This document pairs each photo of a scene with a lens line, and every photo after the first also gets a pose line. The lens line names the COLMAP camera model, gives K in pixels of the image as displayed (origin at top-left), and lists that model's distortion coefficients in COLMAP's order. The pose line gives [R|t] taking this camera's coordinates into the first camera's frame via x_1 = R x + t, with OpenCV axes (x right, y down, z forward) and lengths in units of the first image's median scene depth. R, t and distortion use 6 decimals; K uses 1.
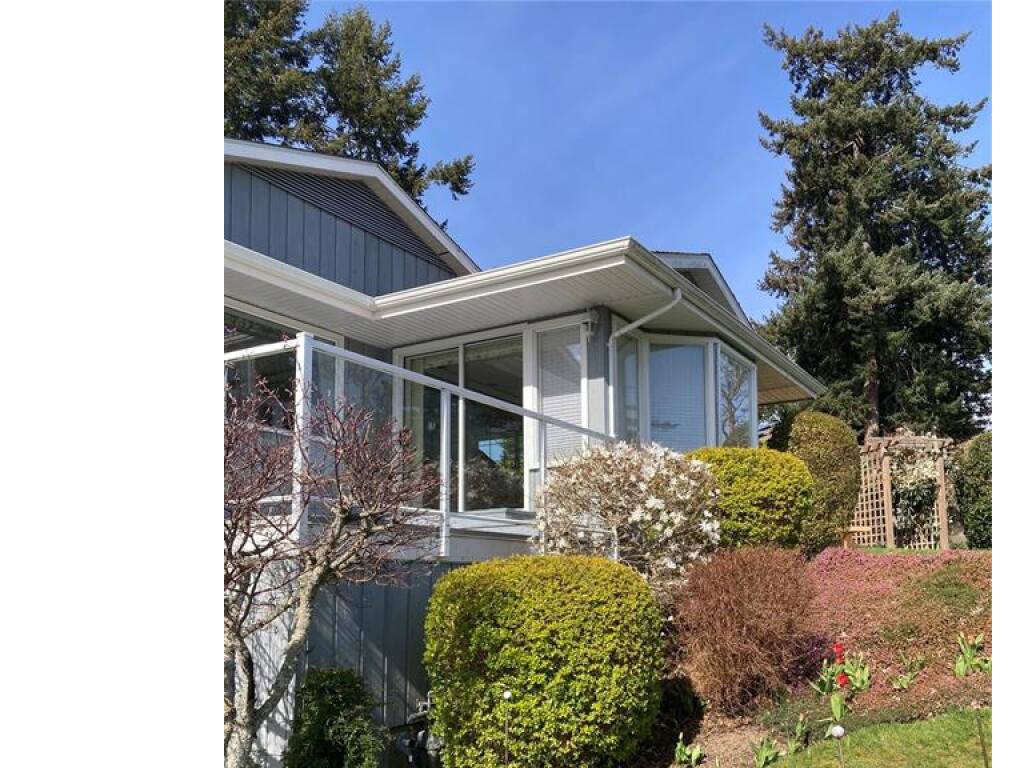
lens RADIAL K [[838.1, 0, 509.1], [0, 838.1, 383.1], [0, 0, 1]] dist [-0.004770, -0.017592]
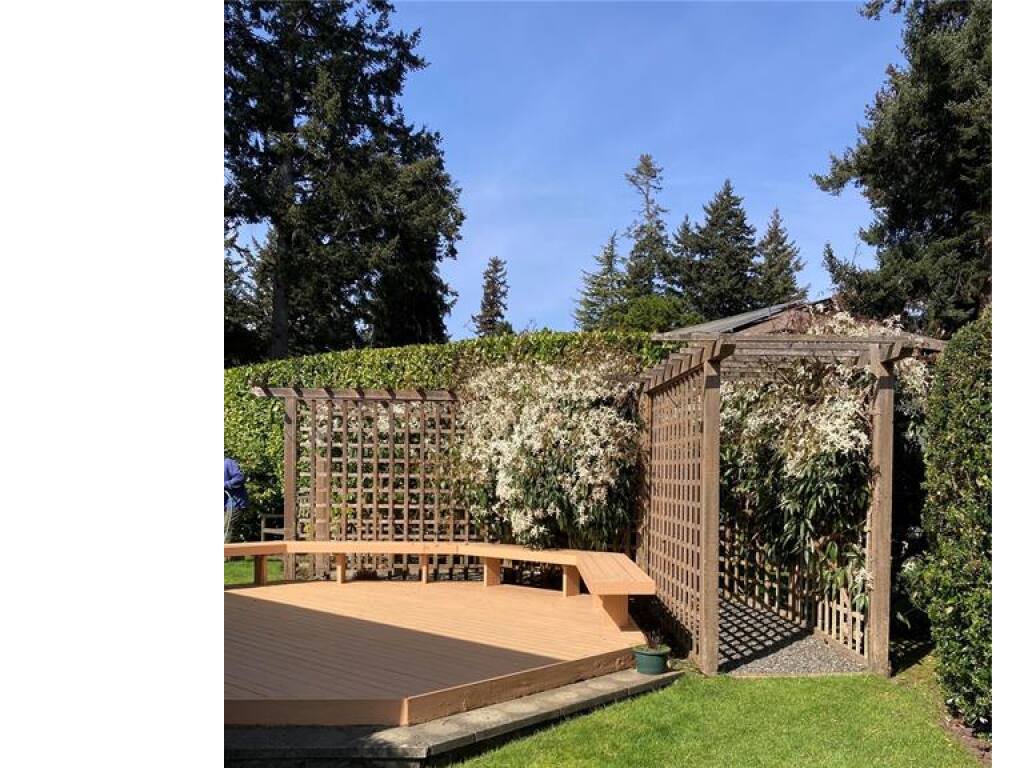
lens RADIAL K [[838.1, 0, 514.5], [0, 838.1, 387.5], [0, 0, 1]] dist [-0.004770, -0.017592]
pose [[0.984141, 0.024760, -0.175649, 0.177854], [0.002141, 0.988480, 0.151337, 0.014764], [0.177373, -0.149313, 0.972751, 0.266333]]
